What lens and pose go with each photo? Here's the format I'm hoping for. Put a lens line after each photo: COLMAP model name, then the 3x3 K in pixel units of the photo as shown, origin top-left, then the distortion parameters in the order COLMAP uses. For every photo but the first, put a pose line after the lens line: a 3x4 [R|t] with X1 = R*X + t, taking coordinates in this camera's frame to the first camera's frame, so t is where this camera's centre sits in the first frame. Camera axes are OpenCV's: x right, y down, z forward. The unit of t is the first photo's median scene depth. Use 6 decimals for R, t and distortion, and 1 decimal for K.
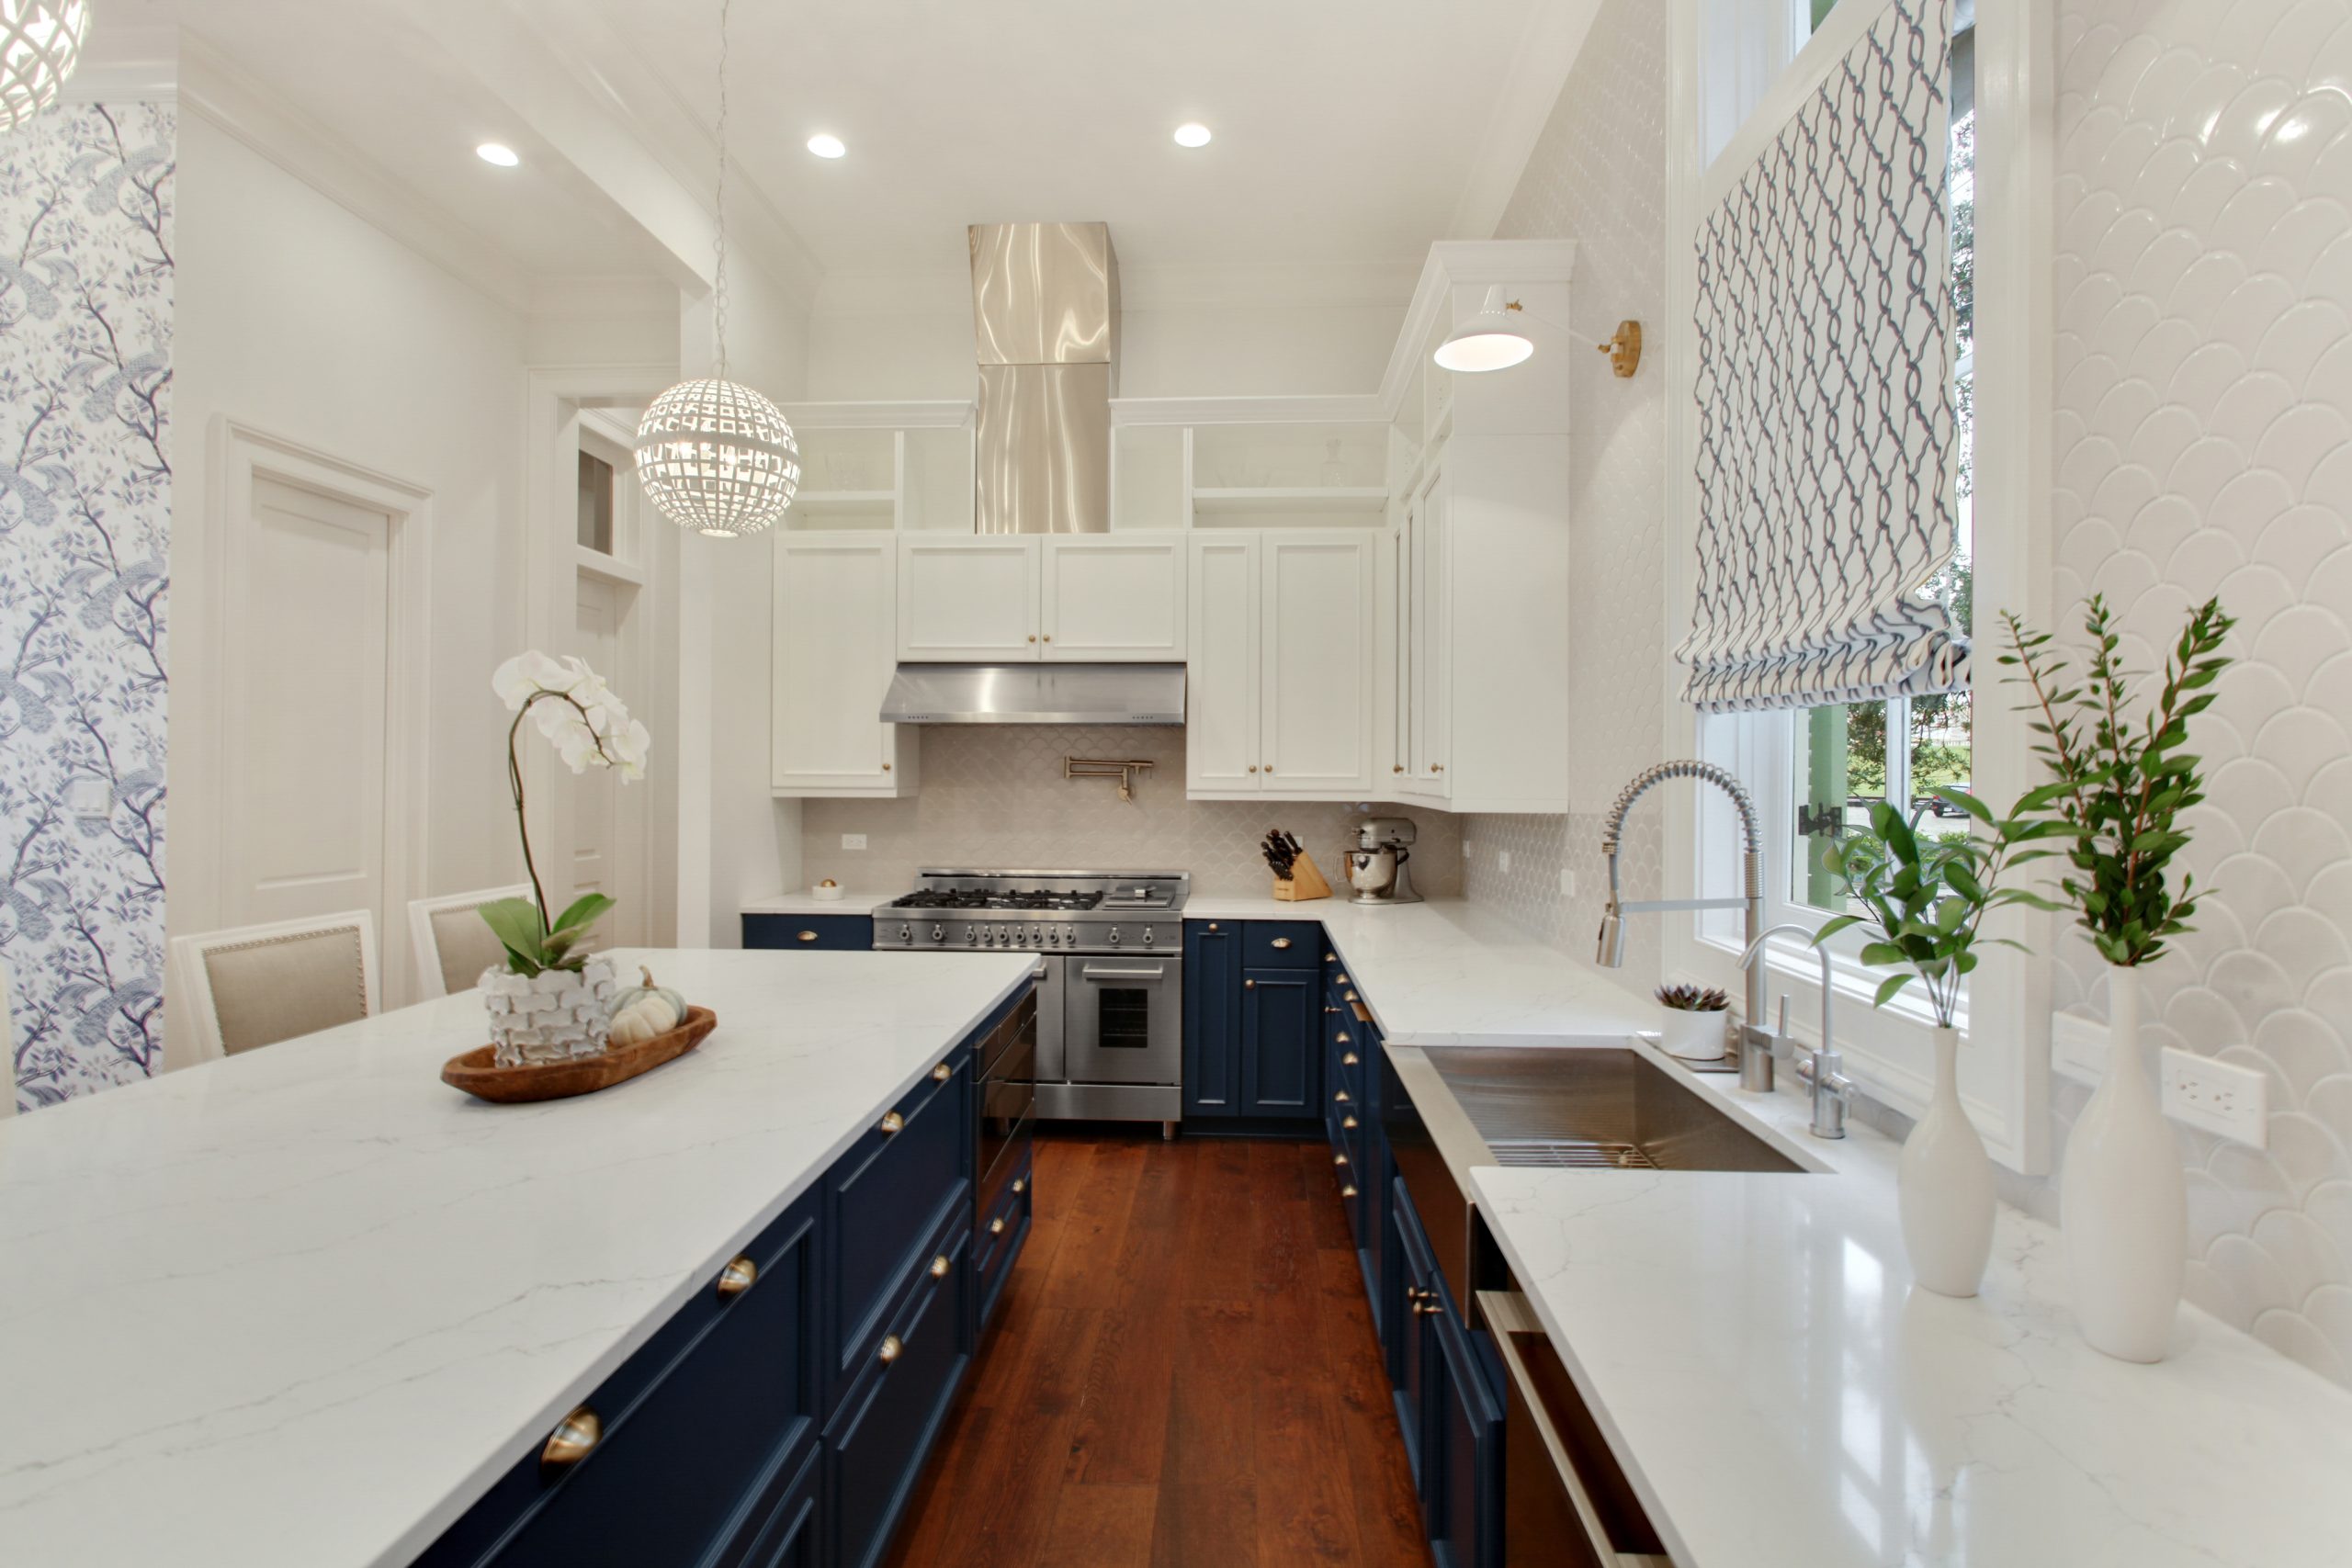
lens RADIAL K [[1129.5, 0, 1178.1], [0, 1129.5, 764.9], [0, 0, 1]] dist [-0.000357, -0.000065]
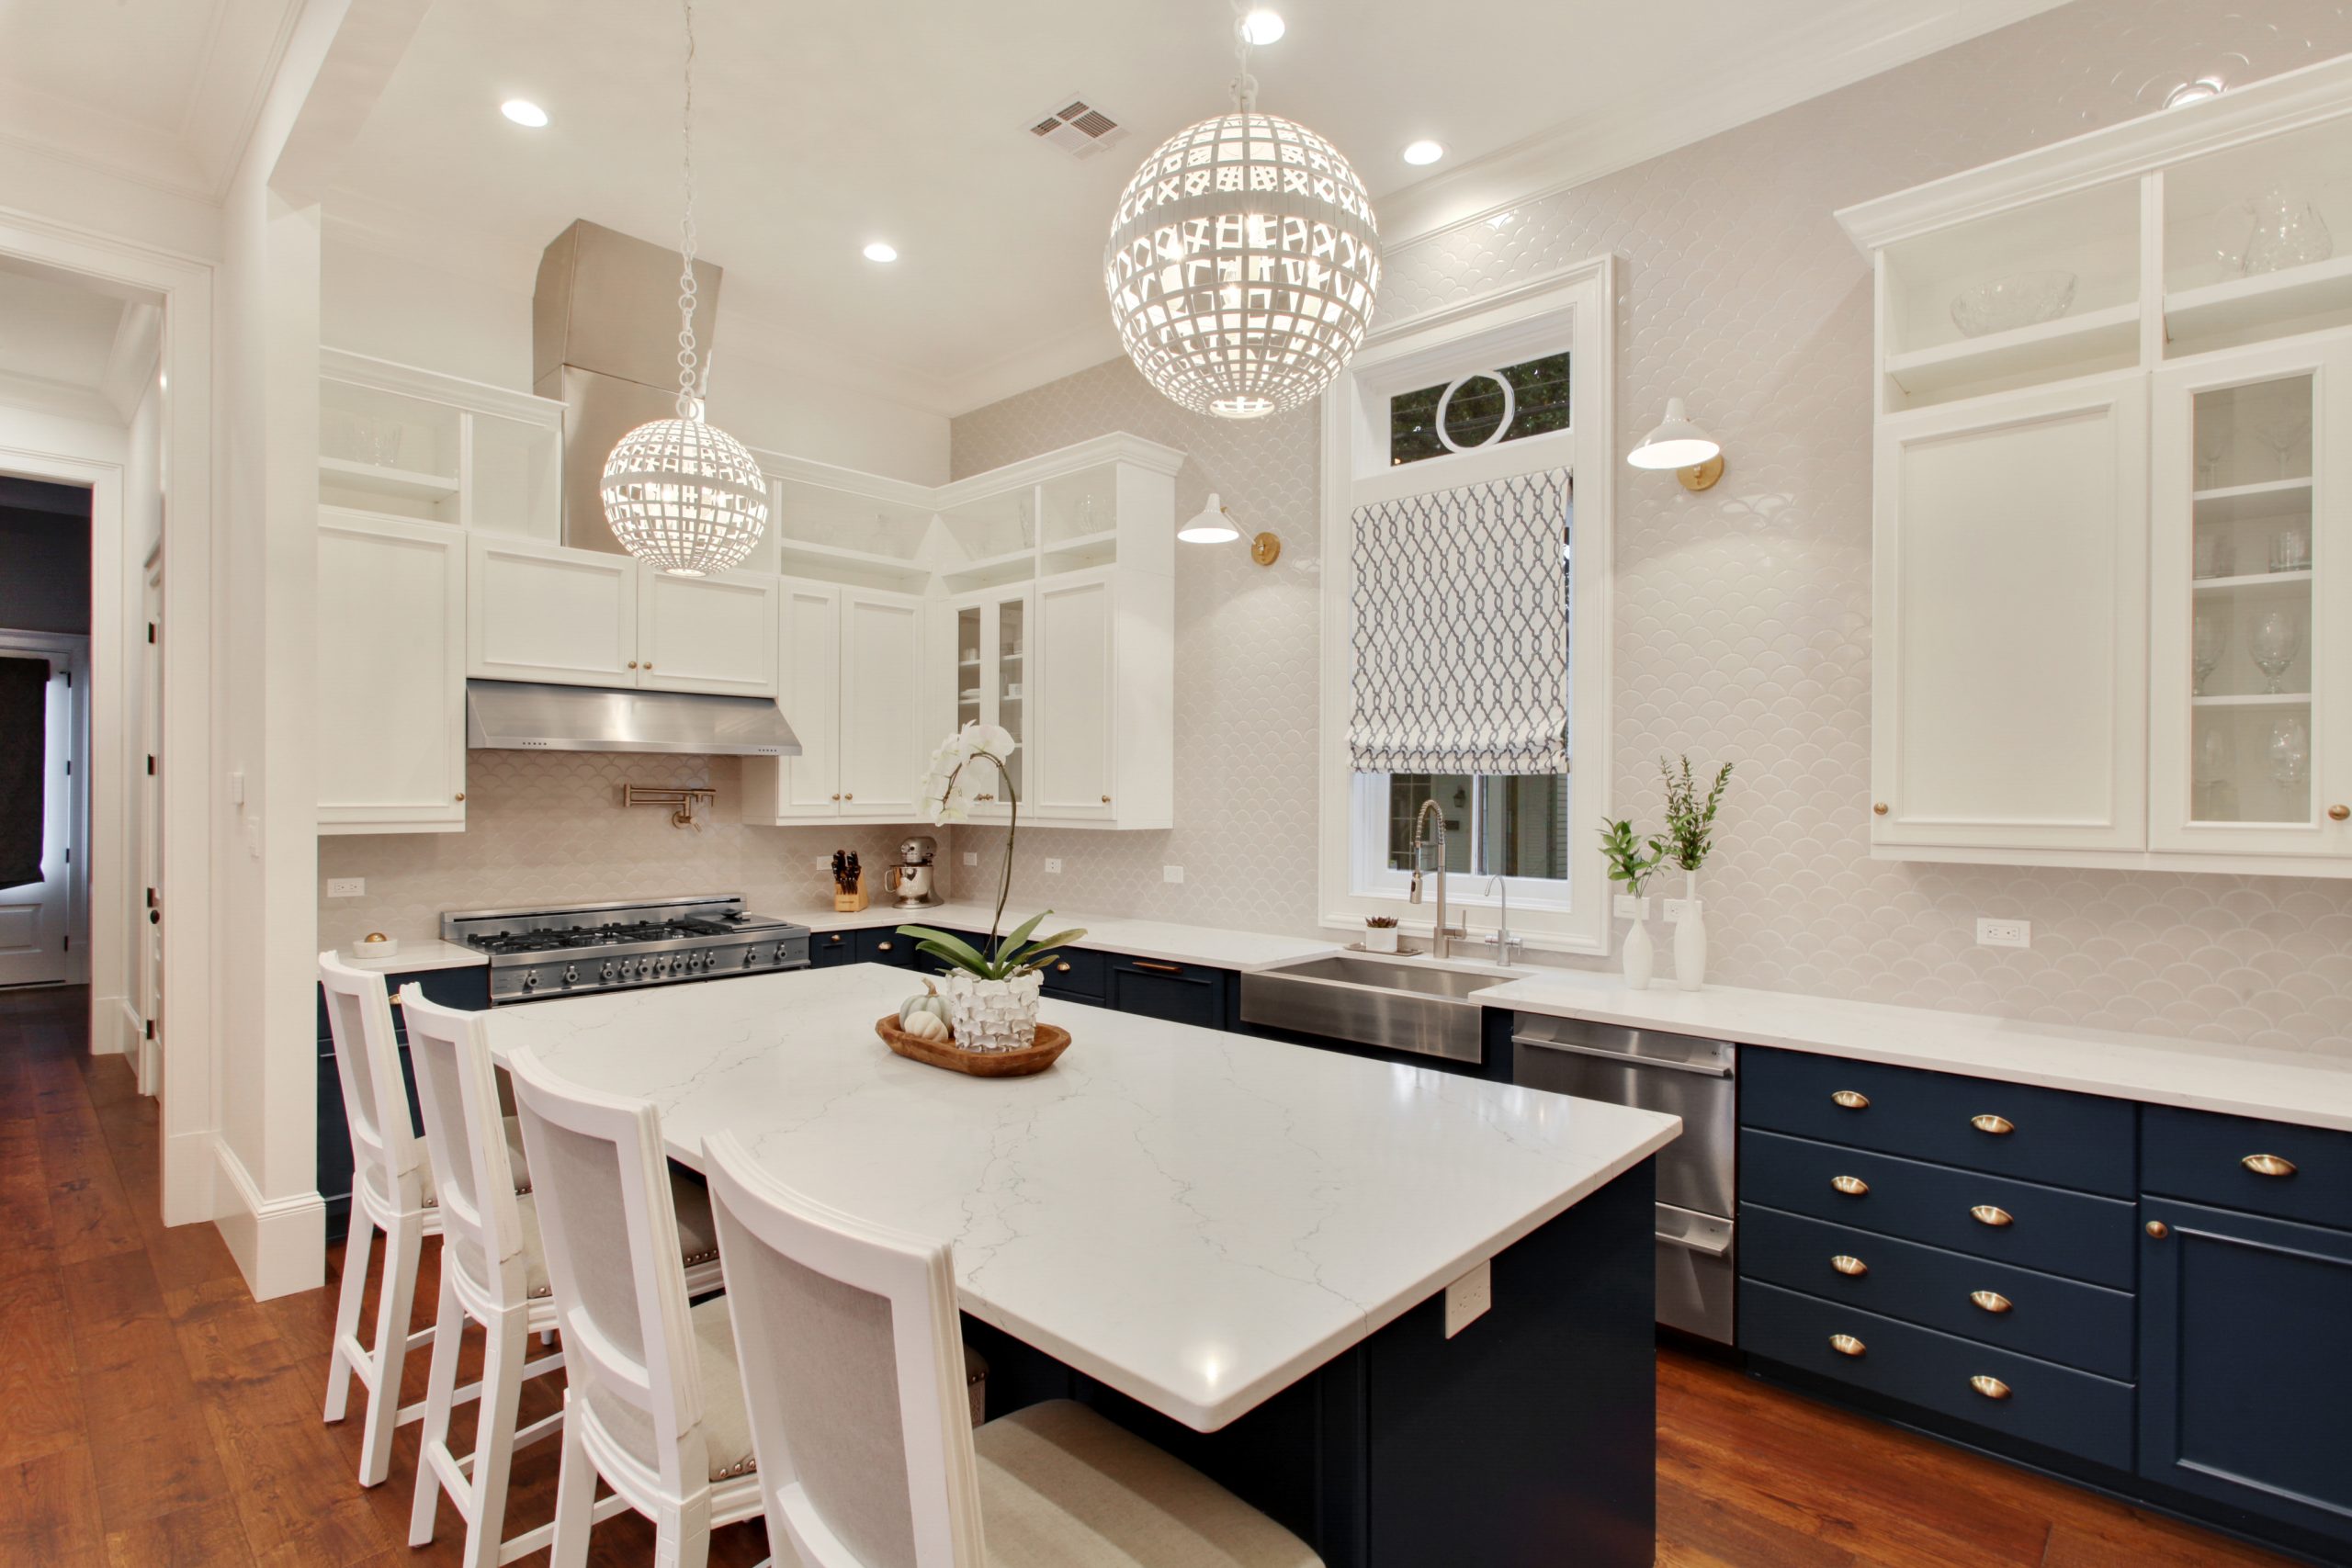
lens RADIAL K [[1131.1, 0, 1170.3], [0, 1131.1, 790.9], [0, 0, 1]] dist [0.000494, 0.000084]
pose [[0.648267, -0.001773, 0.761411, -0.571735], [-0.007298, 0.999937, 0.008542, -0.014574], [-0.761378, -0.011095, 0.648214, 0.012231]]
